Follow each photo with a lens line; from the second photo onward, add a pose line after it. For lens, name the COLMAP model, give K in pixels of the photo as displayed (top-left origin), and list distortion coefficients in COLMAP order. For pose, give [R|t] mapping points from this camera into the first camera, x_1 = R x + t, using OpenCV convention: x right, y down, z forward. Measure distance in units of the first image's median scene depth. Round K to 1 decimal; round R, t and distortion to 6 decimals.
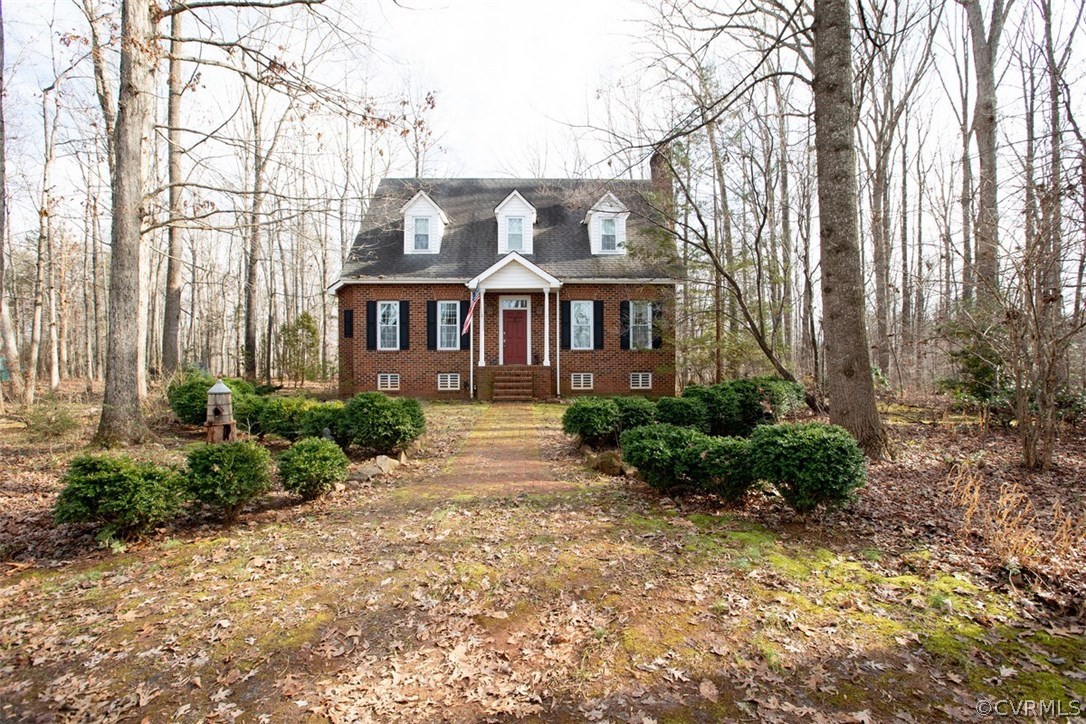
lens RADIAL K [[495.1, 0, 537.2], [0, 495.1, 363.8], [0, 0, 1]] dist [-0.032038, 0.008472]
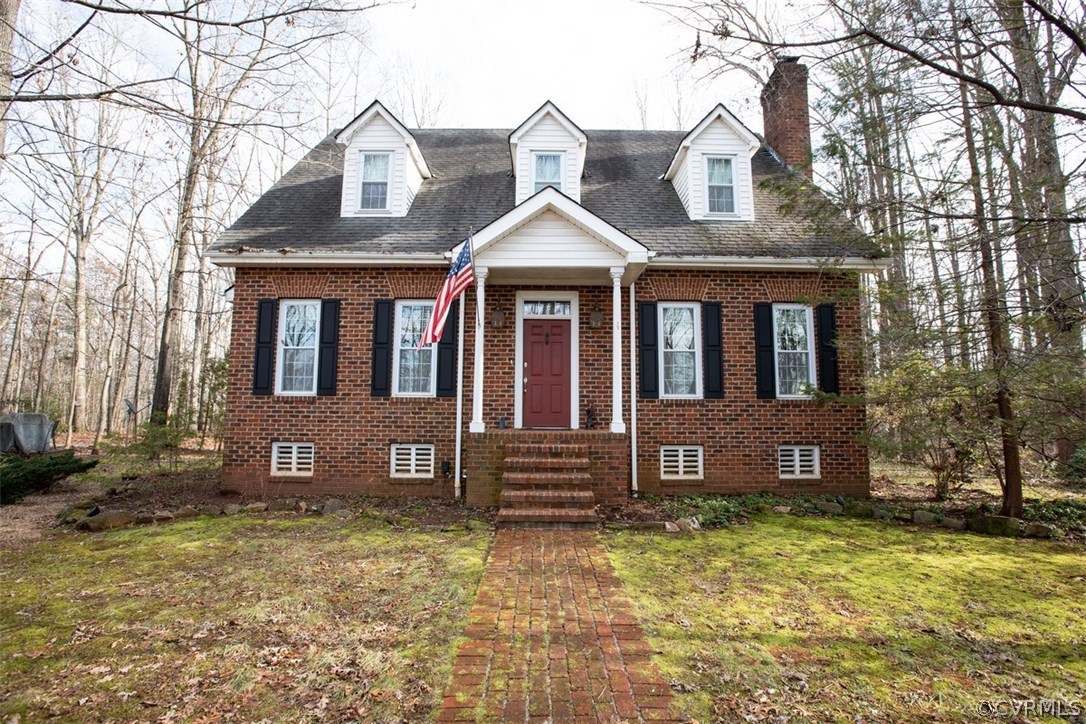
lens RADIAL K [[553.7, 0, 542.6], [0, 553.7, 354.8], [0, 0, 1]] dist [-0.049621, 0.000019]
pose [[0.999695, 0.007522, -0.023541, -0.035949], [-0.010160, 0.993426, -0.114028, -0.007856], [0.022528, 0.114232, 0.993199, 0.442468]]
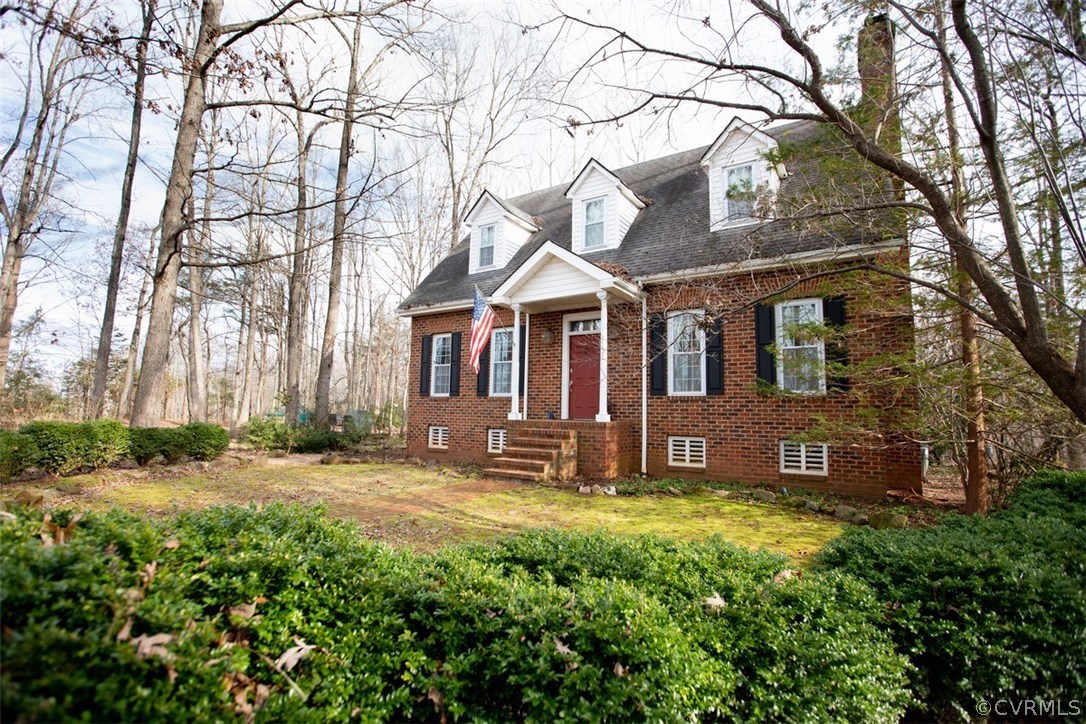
lens RADIAL K [[495.1, 0, 549.2], [0, 495.1, 359.4], [0, 0, 1]] dist [-0.032038, 0.008472]
pose [[0.825473, -0.043196, -0.562786, 0.284172], [-0.017646, 0.994605, -0.102222, -0.009276], [0.564166, 0.094313, 0.820257, 0.447785]]
